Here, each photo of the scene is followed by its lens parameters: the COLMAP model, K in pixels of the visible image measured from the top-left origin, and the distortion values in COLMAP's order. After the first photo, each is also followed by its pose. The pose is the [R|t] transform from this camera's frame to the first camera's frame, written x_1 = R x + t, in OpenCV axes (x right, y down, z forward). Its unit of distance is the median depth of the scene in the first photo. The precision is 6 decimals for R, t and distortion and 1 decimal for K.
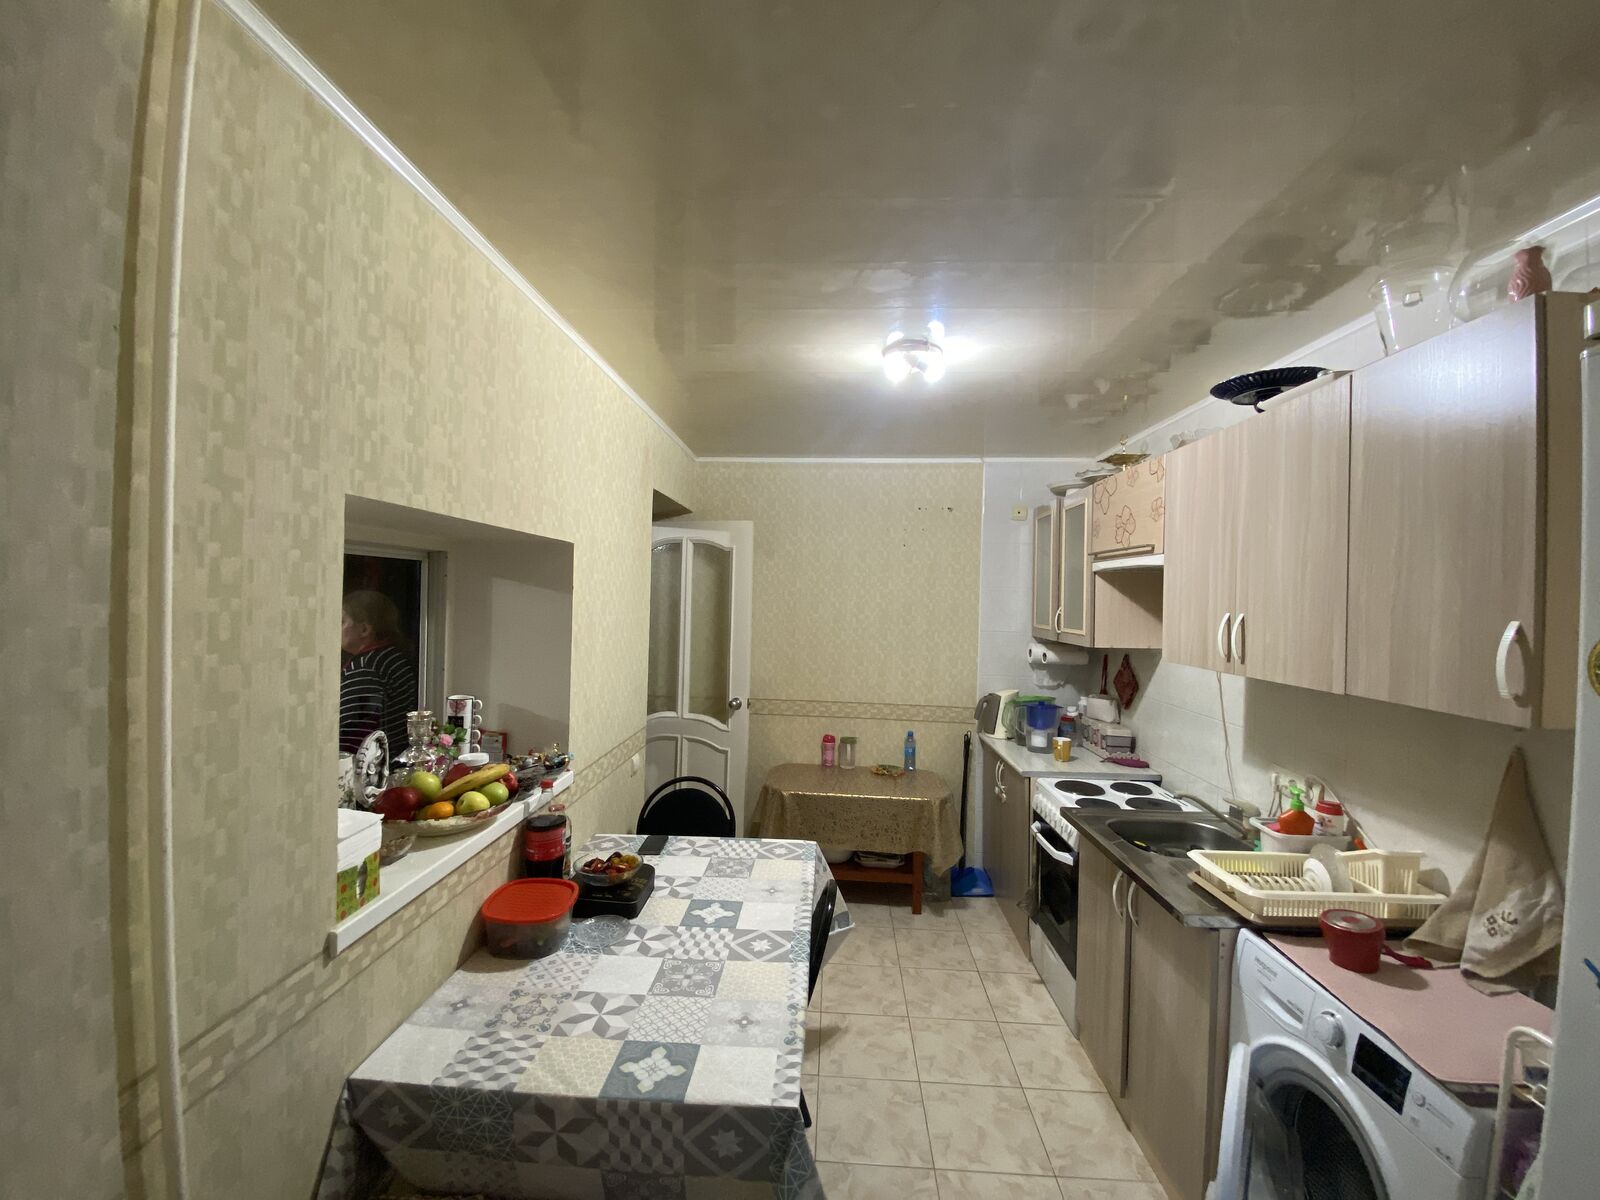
lens RADIAL K [[646.8, 0, 805.6], [0, 646.8, 601.5], [0, 0, 1]] dist [0.023522, -0.022440]
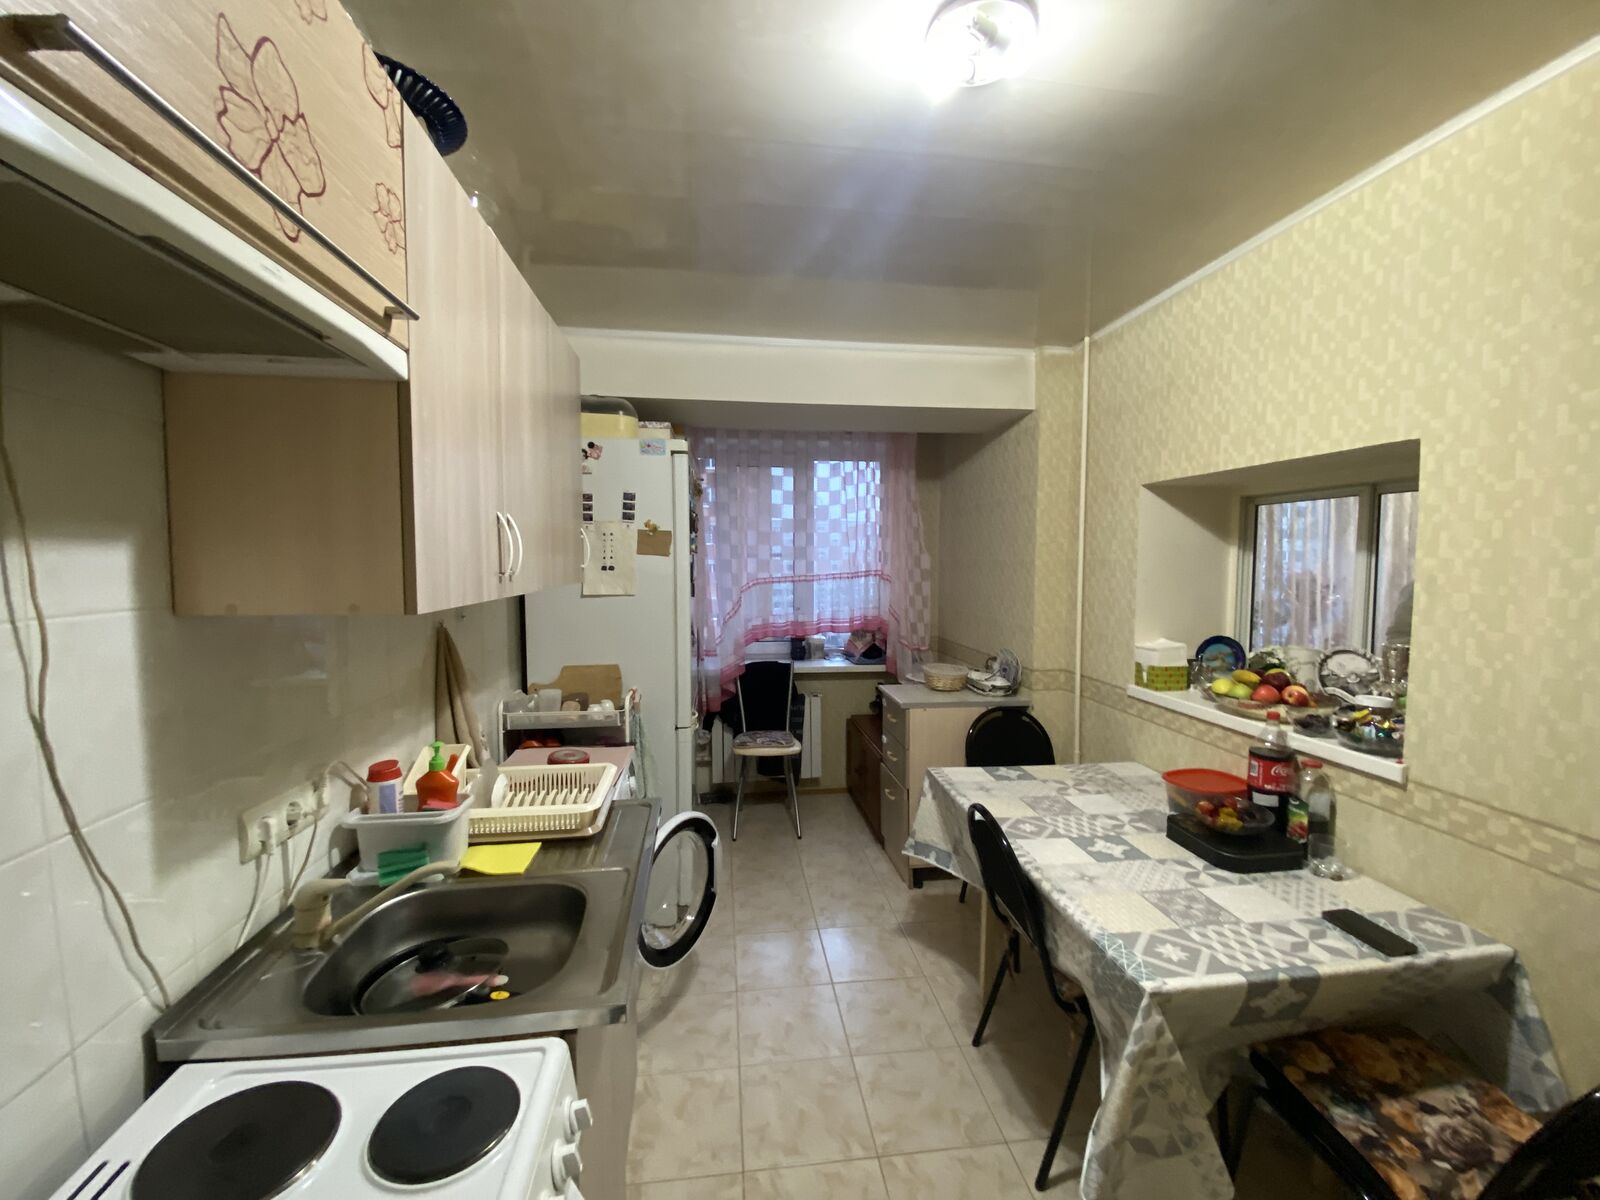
lens RADIAL K [[646.8, 0, 805.6], [0, 646.8, 601.5], [0, 0, 1]] dist [0.023522, -0.022440]
pose [[-0.984399, -0.013169, -0.175460, 0.471984], [-0.025888, 0.997183, 0.070396, 0.059468], [0.174038, 0.073840, -0.981967, 1.840317]]
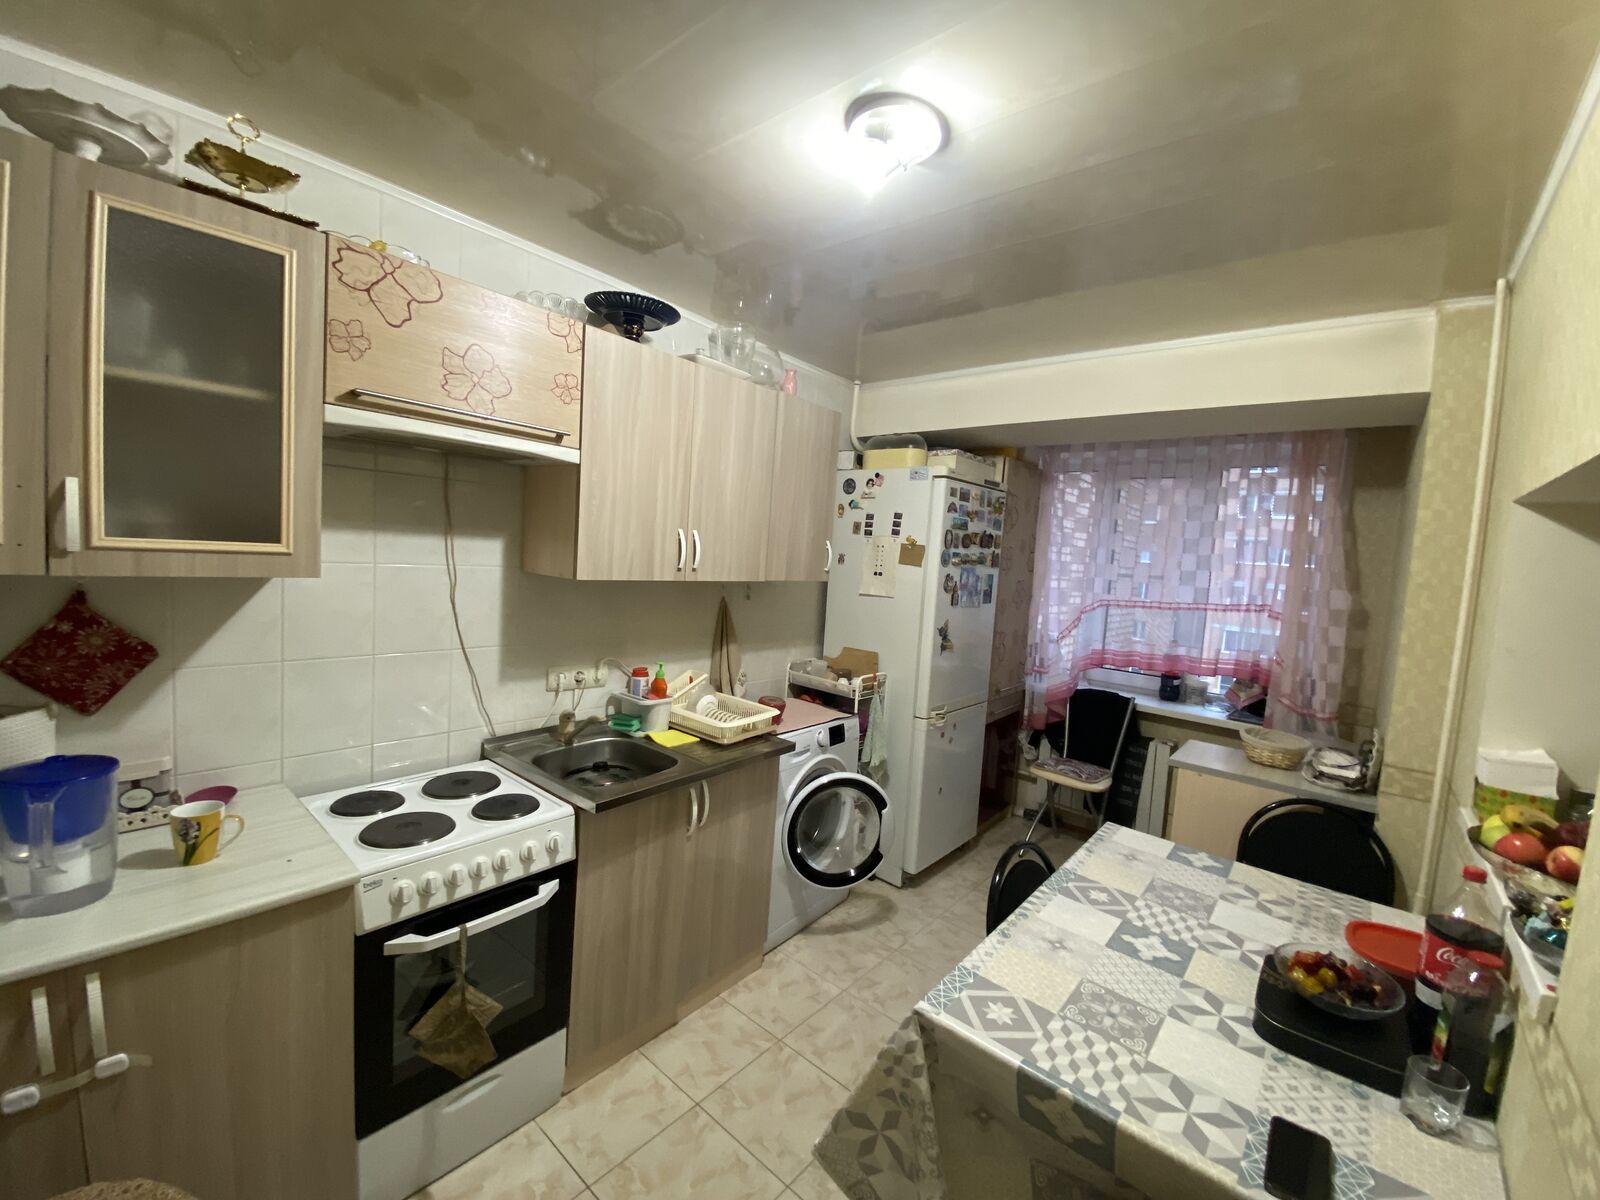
lens RADIAL K [[646.8, 0, 805.6], [0, 646.8, 601.5], [0, 0, 1]] dist [0.023522, -0.022440]
pose [[-0.786345, -0.123840, 0.605248, -0.239935], [-0.081077, 0.991916, 0.097619, 0.018791], [-0.612444, 0.027691, -0.790029, 1.870988]]
